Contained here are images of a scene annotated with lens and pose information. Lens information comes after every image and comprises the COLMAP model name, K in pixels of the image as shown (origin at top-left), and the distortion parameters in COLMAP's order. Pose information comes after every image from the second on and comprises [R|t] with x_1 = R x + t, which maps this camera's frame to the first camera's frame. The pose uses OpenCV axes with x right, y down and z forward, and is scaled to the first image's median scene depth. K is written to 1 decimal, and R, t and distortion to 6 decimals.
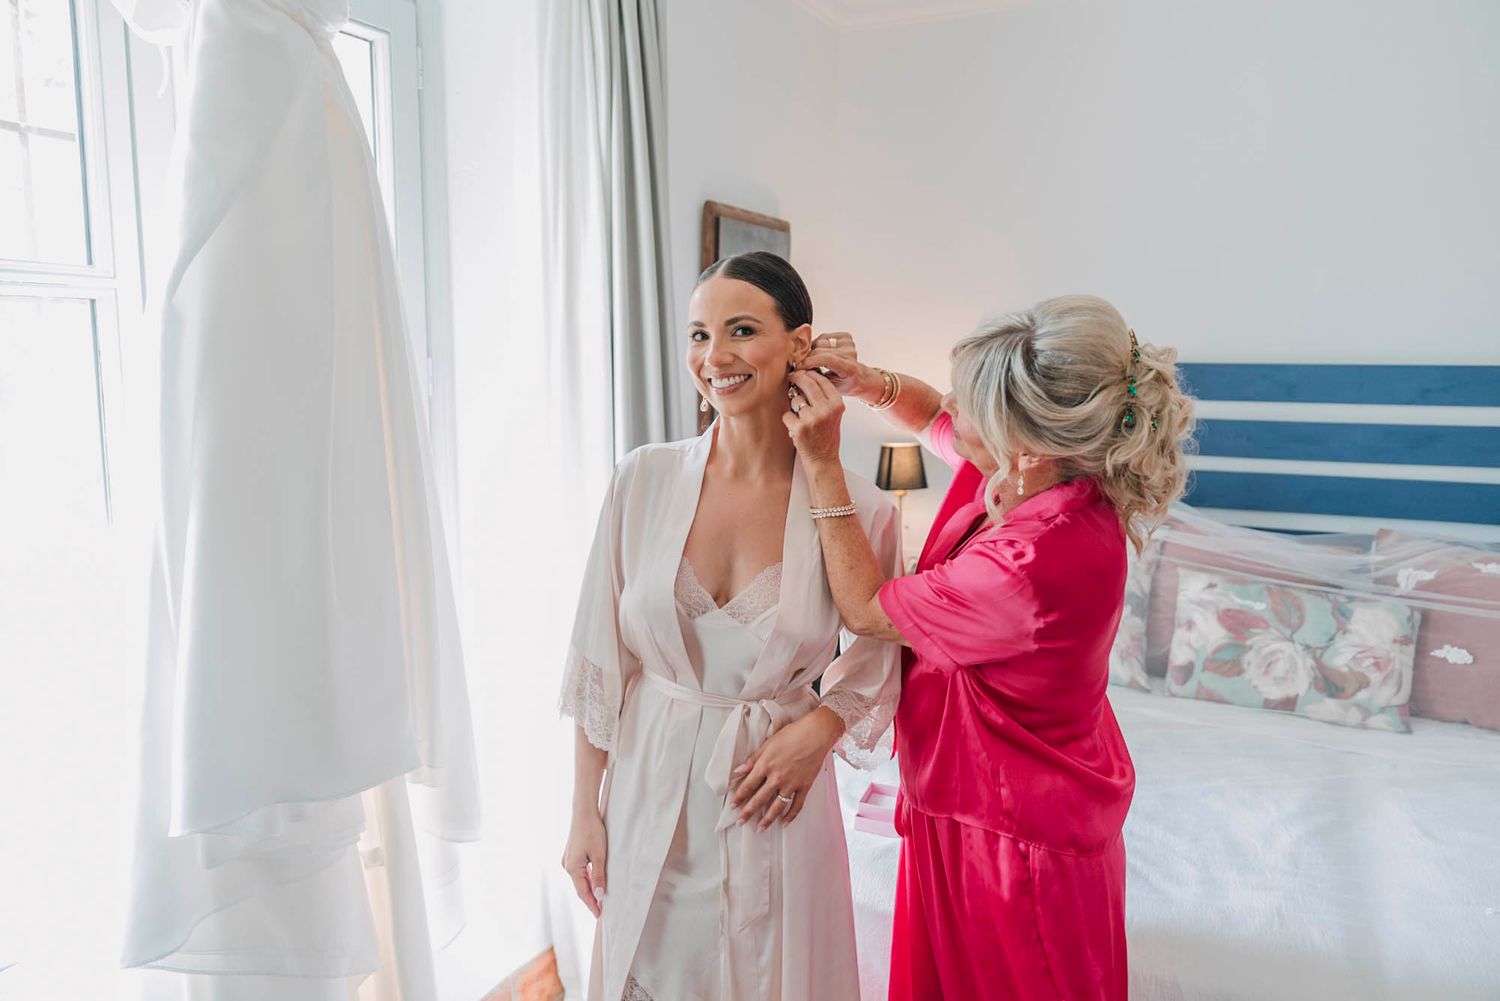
lens RADIAL K [[1130.2, 0, 750.0], [0, 1130.2, 500.5], [0, 0, 1]] dist [-0.013376, -0.004162]
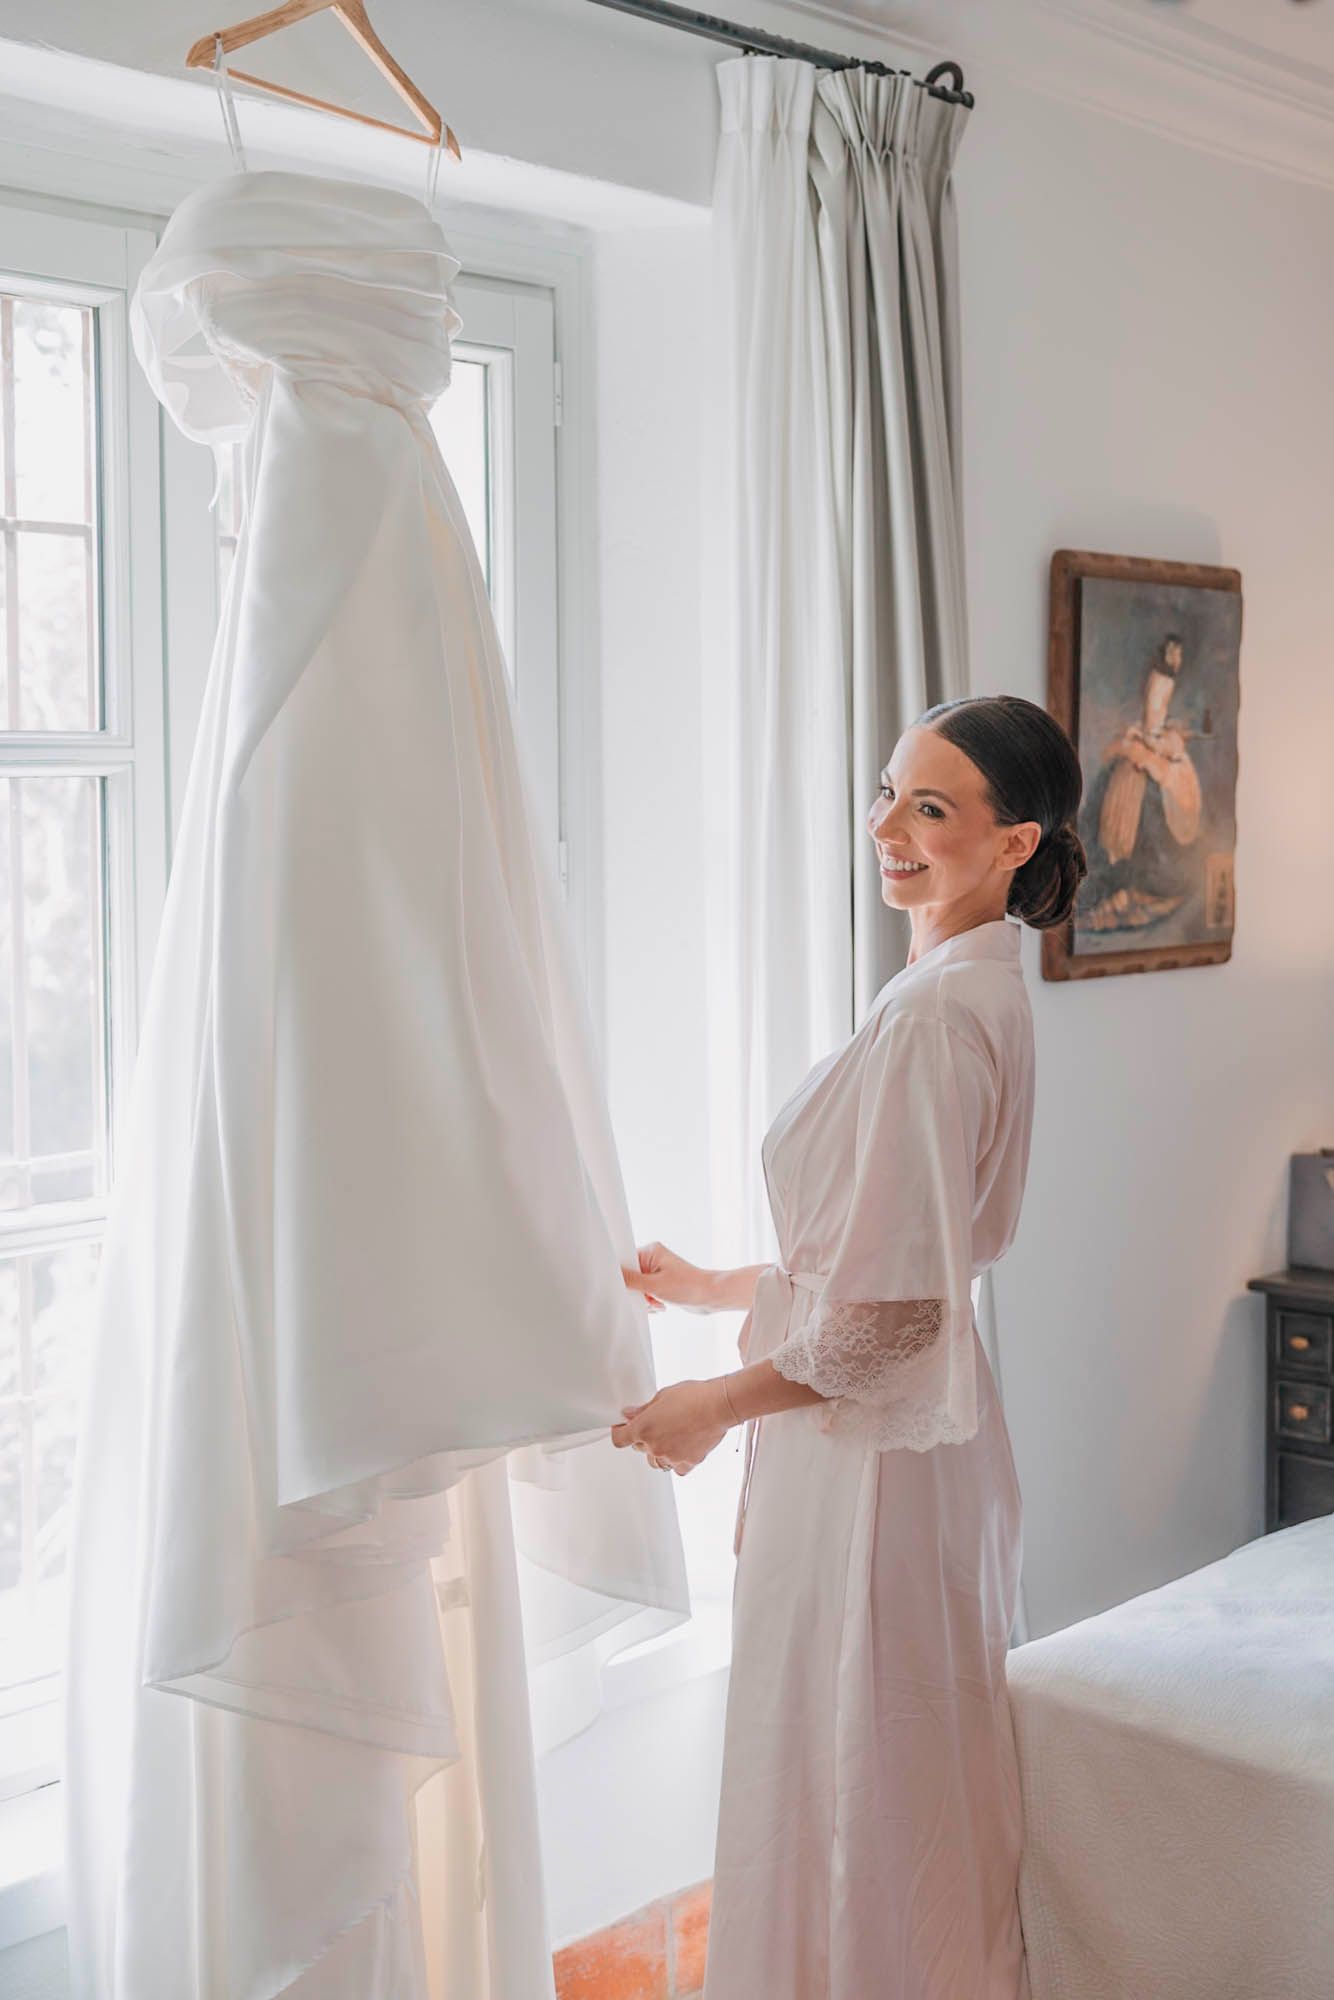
lens RADIAL K [[2846.4, 0, 667.0], [0, 2846.4, 1000.0], [0, 0, 1]] dist [0.003638, -0.015393]
pose [[0.969270, 0.017050, -0.245407, 0.173902], [-0.027648, 0.998825, -0.039804, 0.020744], [0.244440, 0.045365, 0.968603, -0.547820]]
